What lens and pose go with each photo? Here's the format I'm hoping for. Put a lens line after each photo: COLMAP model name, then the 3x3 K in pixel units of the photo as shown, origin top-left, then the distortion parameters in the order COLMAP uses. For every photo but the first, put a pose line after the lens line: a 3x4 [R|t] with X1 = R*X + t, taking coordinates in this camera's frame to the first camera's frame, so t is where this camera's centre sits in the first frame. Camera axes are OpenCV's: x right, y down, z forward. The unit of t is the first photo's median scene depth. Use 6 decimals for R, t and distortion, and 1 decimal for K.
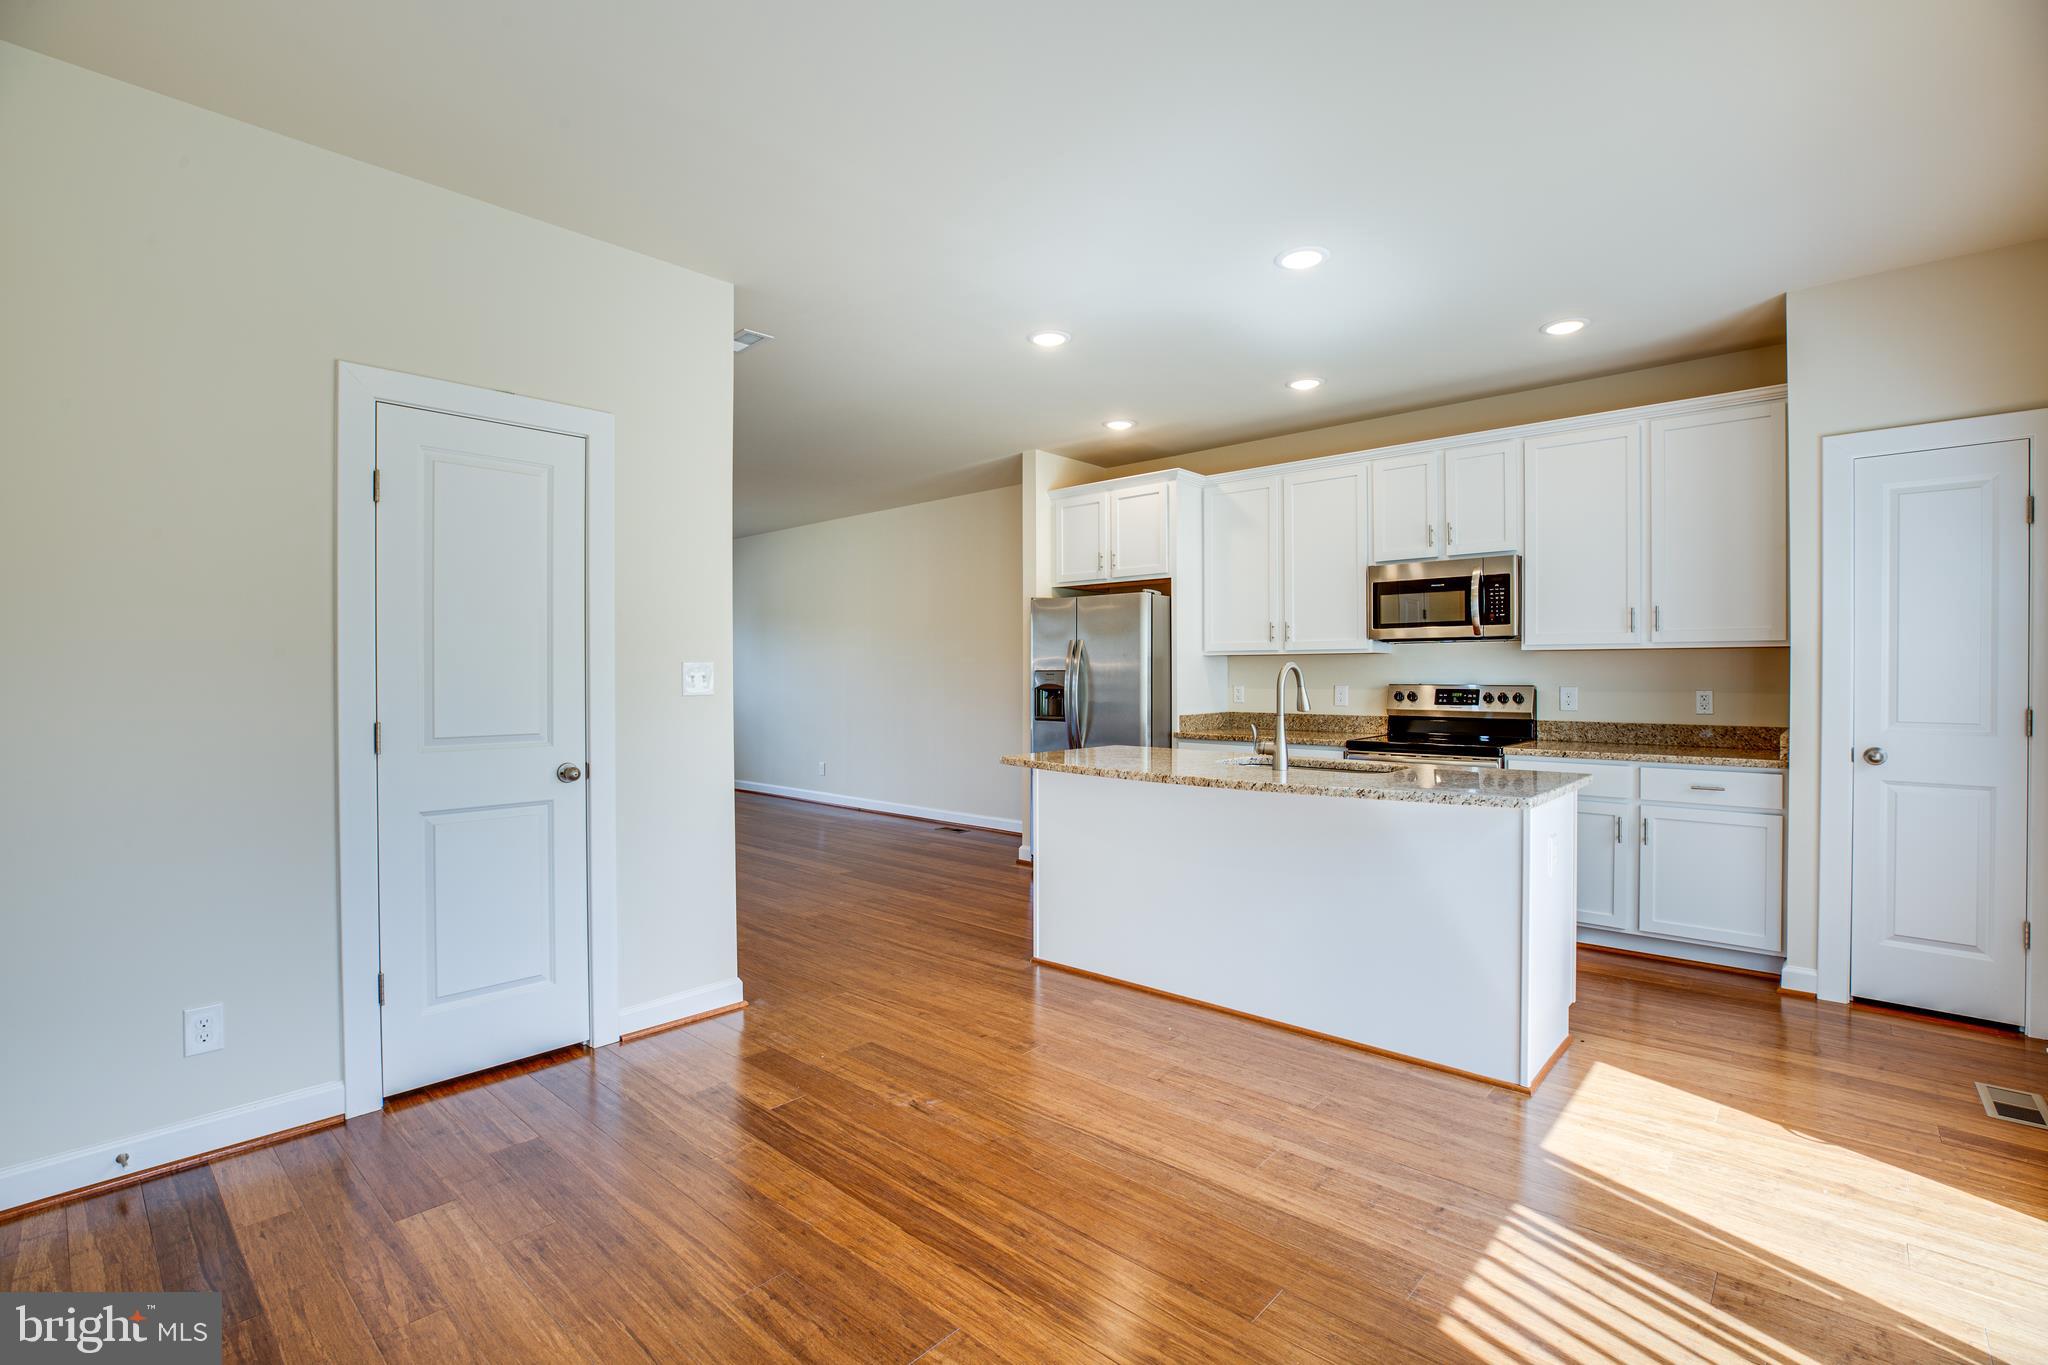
lens RADIAL K [[921.7, 0, 1017.1], [0, 921.7, 674.9], [0, 0, 1]] dist [-0.011946, 0.000254]
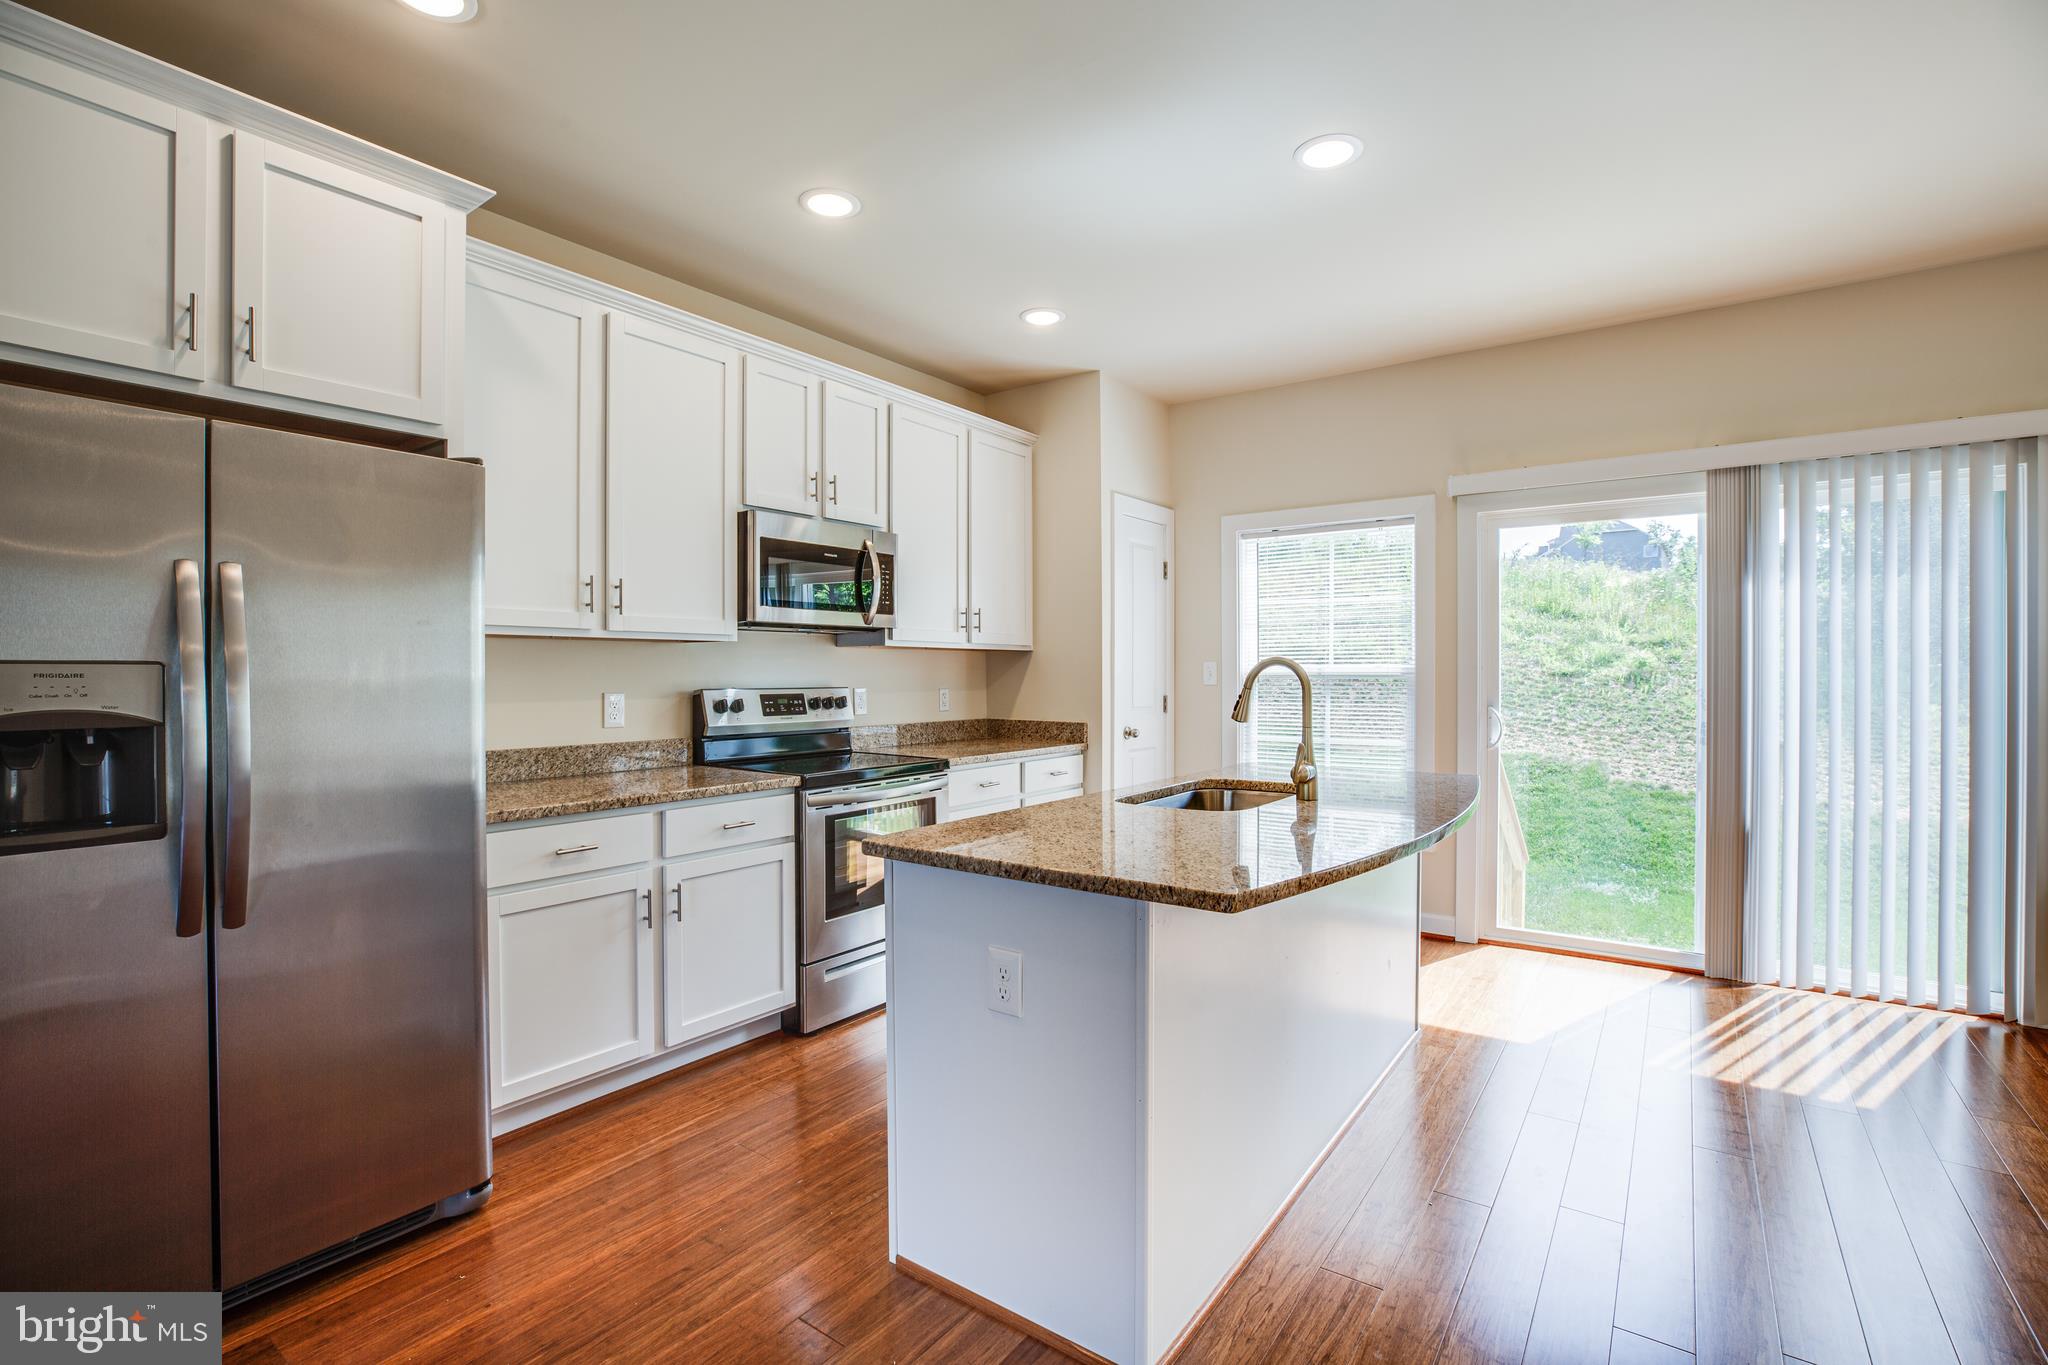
lens RADIAL K [[921.7, 0, 1017.1], [0, 921.7, 674.9], [0, 0, 1]] dist [-0.011946, 0.000254]
pose [[-0.100142, -0.002367, 0.994970, -0.314033], [0.001236, 0.999996, 0.002503, -0.002269], [-0.994972, 0.001480, -0.100138, 0.932674]]
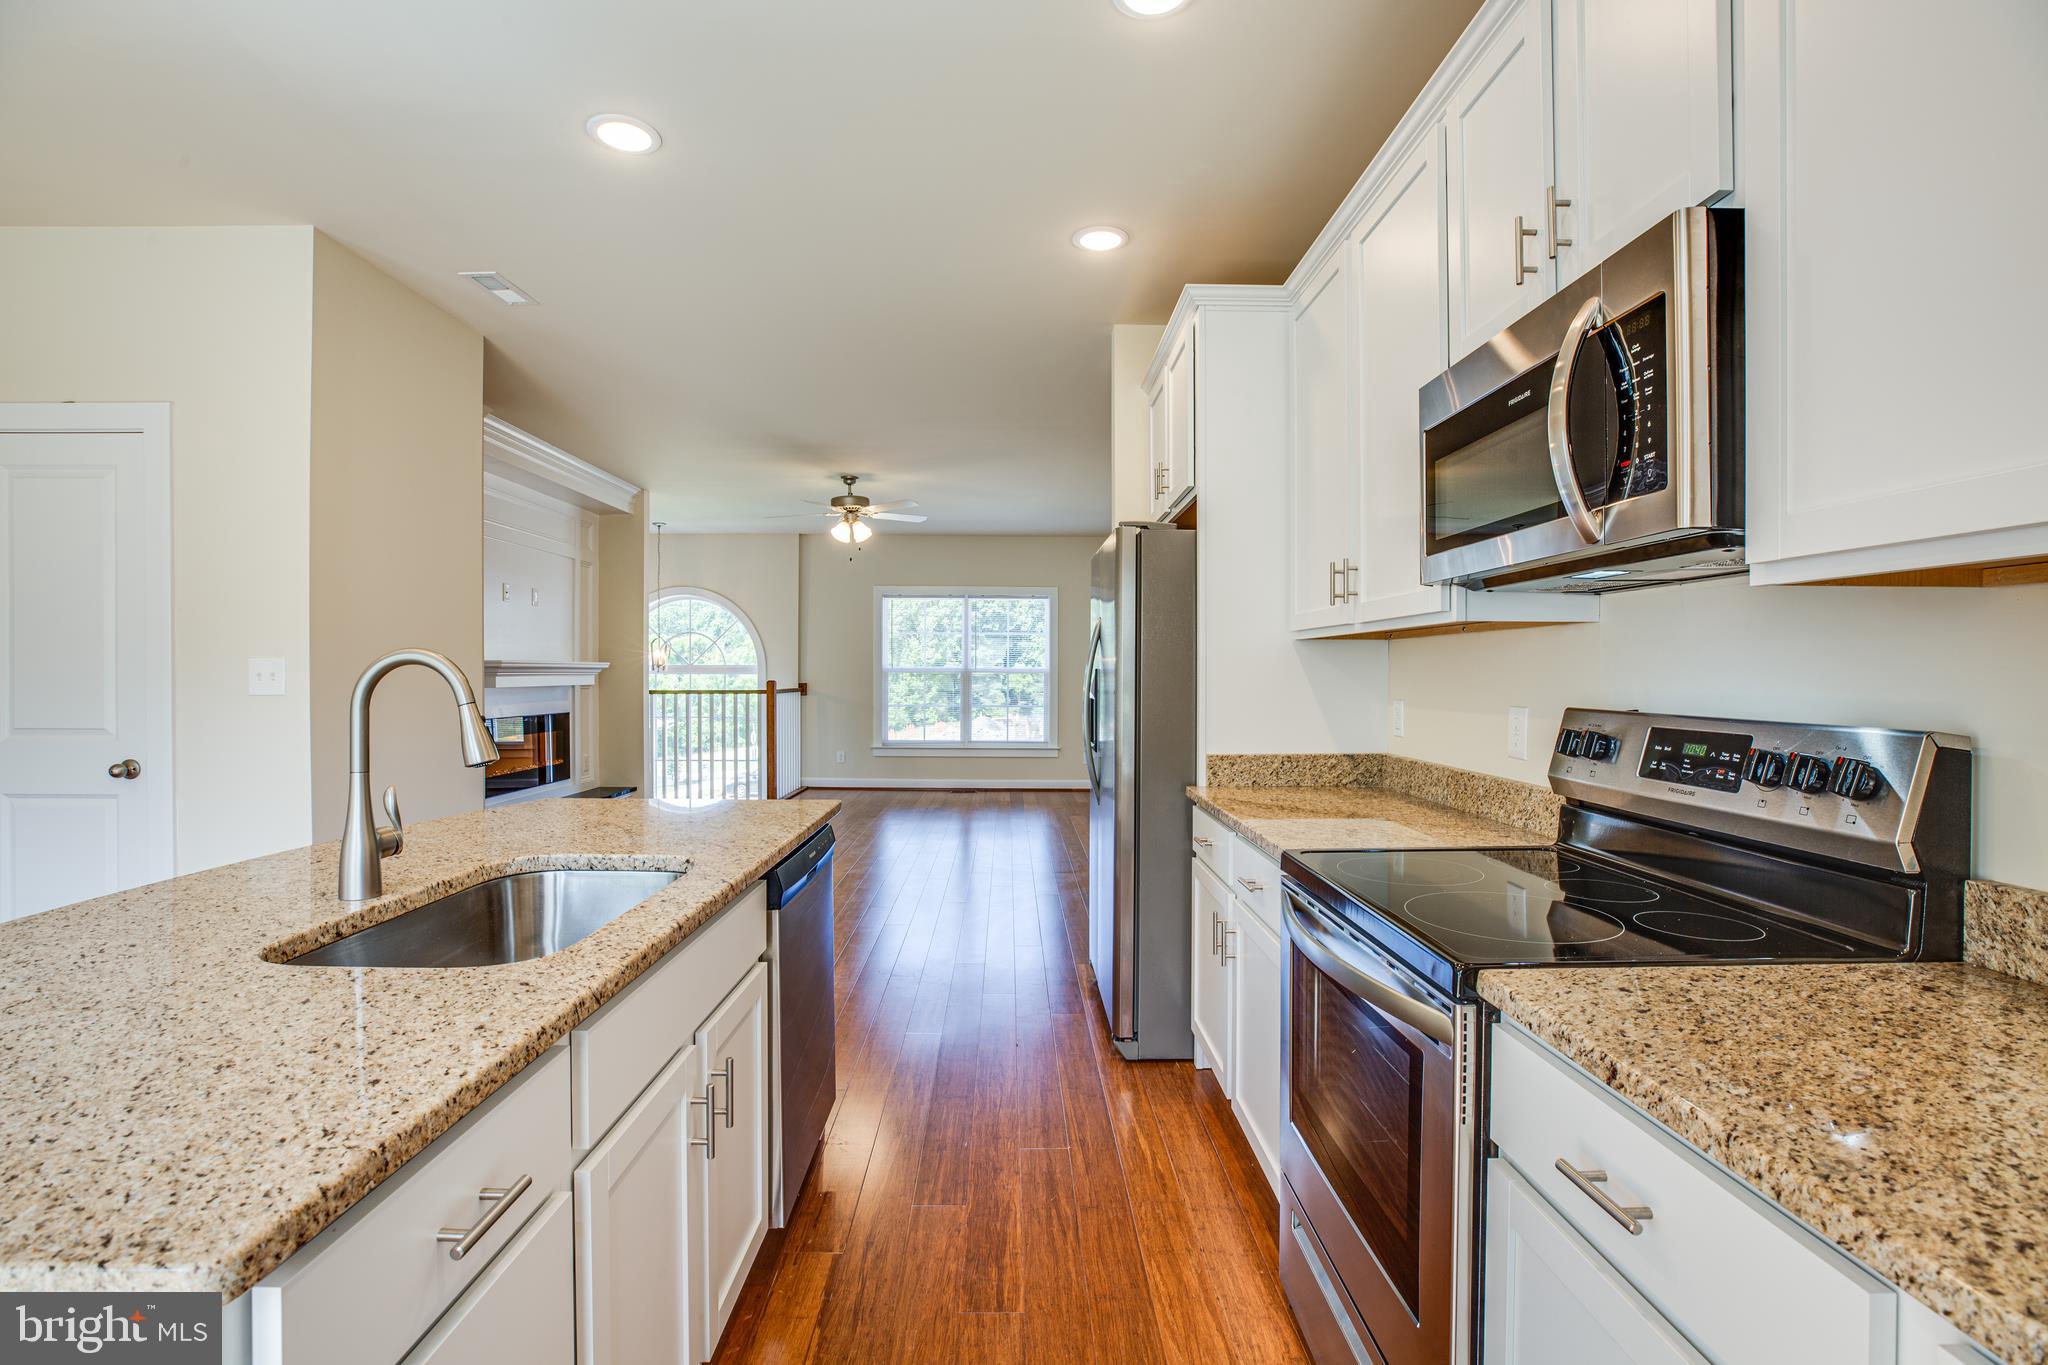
lens RADIAL K [[921.7, 0, 1017.1], [0, 921.7, 674.9], [0, 0, 1]] dist [-0.011946, 0.000254]
pose [[0.676018, 0.006554, -0.736856, 0.580003], [-0.007290, 0.999971, 0.002207, -0.002762], [0.736849, 0.003879, 0.676047, 0.664968]]
